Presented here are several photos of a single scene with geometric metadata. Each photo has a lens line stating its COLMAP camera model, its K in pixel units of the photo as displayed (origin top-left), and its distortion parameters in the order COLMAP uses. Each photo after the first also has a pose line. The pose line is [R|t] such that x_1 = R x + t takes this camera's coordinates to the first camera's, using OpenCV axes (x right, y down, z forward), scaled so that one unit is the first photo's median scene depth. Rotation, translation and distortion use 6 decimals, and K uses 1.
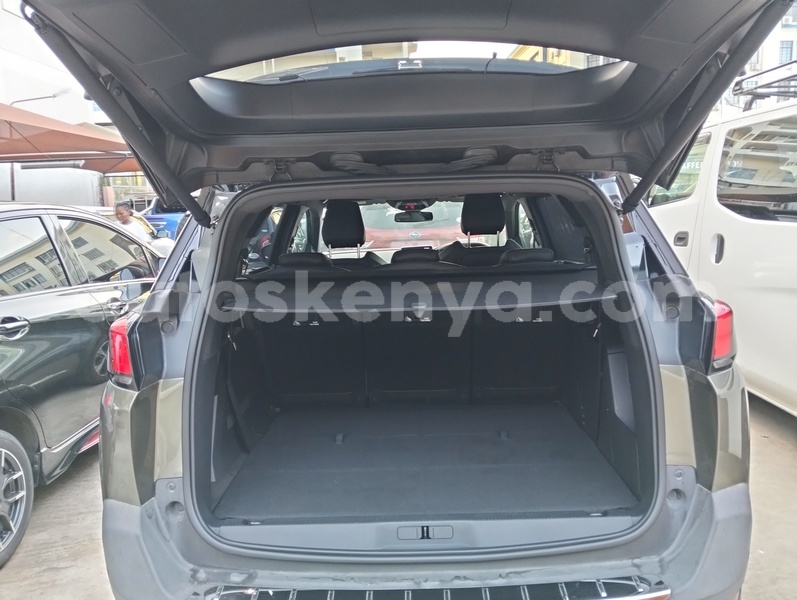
lens RADIAL K [[586.3, 0, 398.2], [0, 586.3, 272.2], [0, 0, 1]] dist [0.000278, -0.082163]
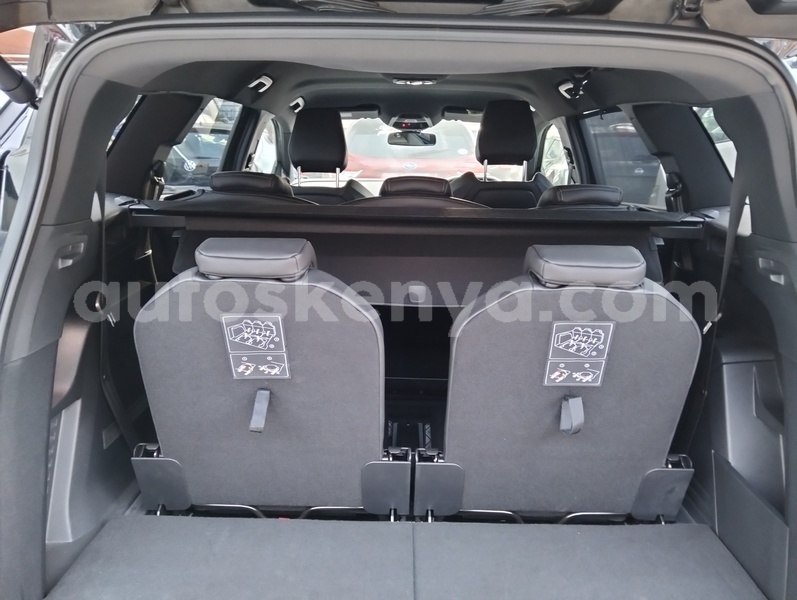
lens RADIAL K [[607.0, 0, 398.5], [0, 607.0, 300.0], [0, 0, 1]] dist [0.033462, -0.093145]
pose [[0.998419, 0.050417, 0.024846, -0.001405], [-0.053540, 0.987623, 0.147424, -0.001561], [-0.017106, -0.148521, 0.988761, 0.289495]]
